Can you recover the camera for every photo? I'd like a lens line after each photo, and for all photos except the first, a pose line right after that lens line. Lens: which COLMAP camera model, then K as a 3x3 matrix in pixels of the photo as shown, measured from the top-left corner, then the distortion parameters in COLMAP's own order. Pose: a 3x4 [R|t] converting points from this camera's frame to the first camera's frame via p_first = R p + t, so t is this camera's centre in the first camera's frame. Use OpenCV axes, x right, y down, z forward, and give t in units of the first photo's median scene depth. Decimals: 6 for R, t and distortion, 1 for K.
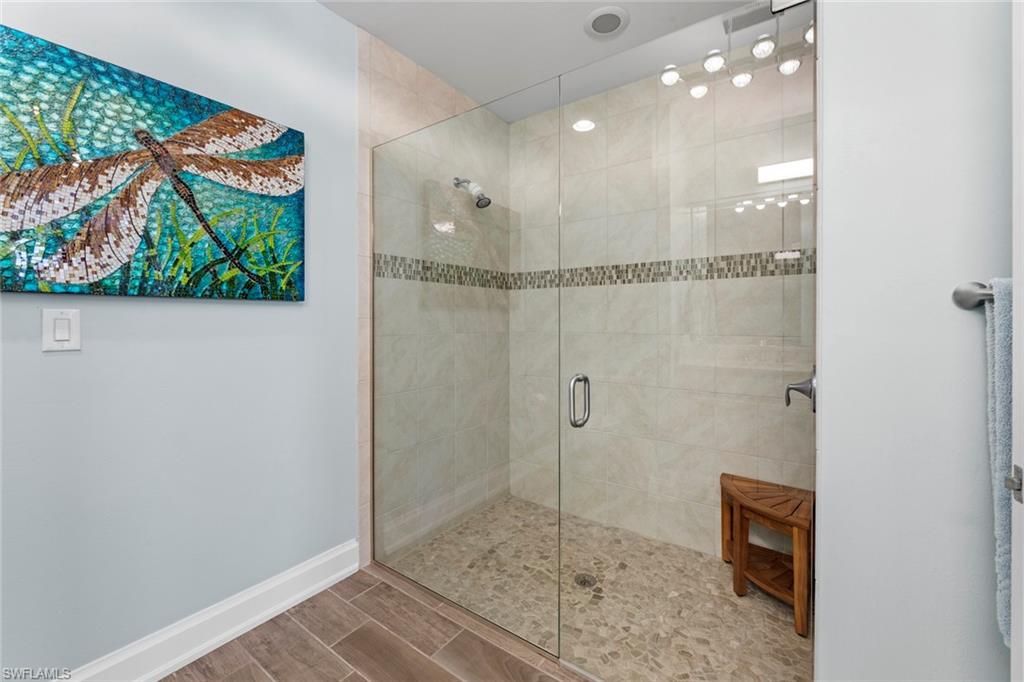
lens RADIAL K [[416.4, 0, 519.5], [0, 416.4, 320.2], [0, 0, 1]] dist [0.003244, -0.001128]
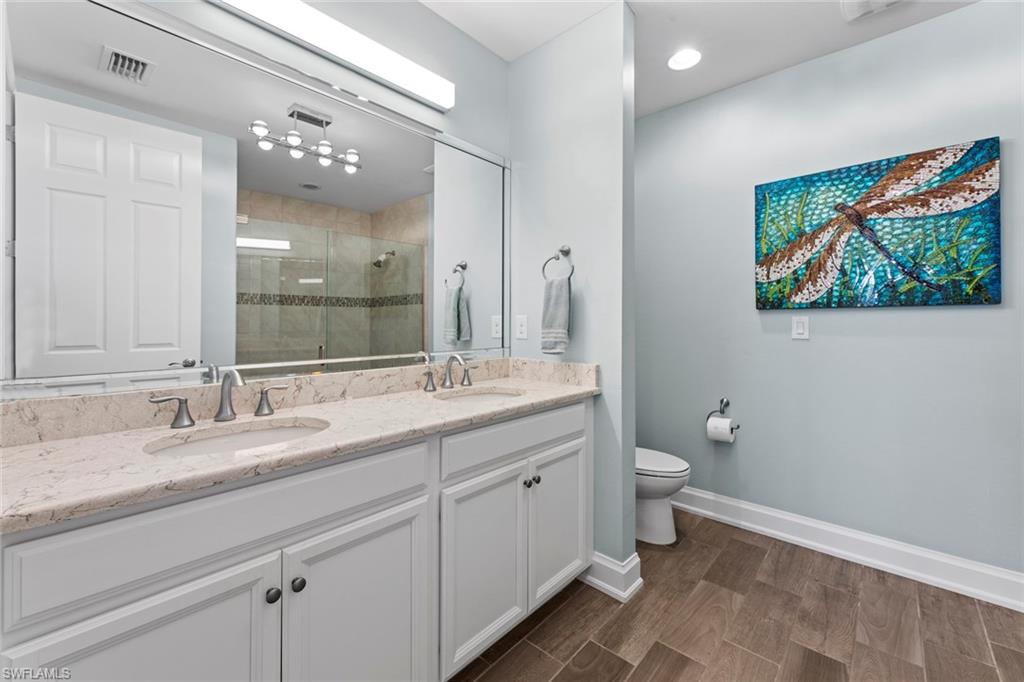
lens RADIAL K [[416.4, 0, 496.3], [0, 416.4, 323.6], [0, 0, 1]] dist [0.003244, -0.001128]
pose [[-0.139435, -0.000710, -0.990231, 0.839248], [-0.004248, 0.999991, -0.000118, 0.009136], [0.990222, 0.004190, -0.139436, -0.071677]]
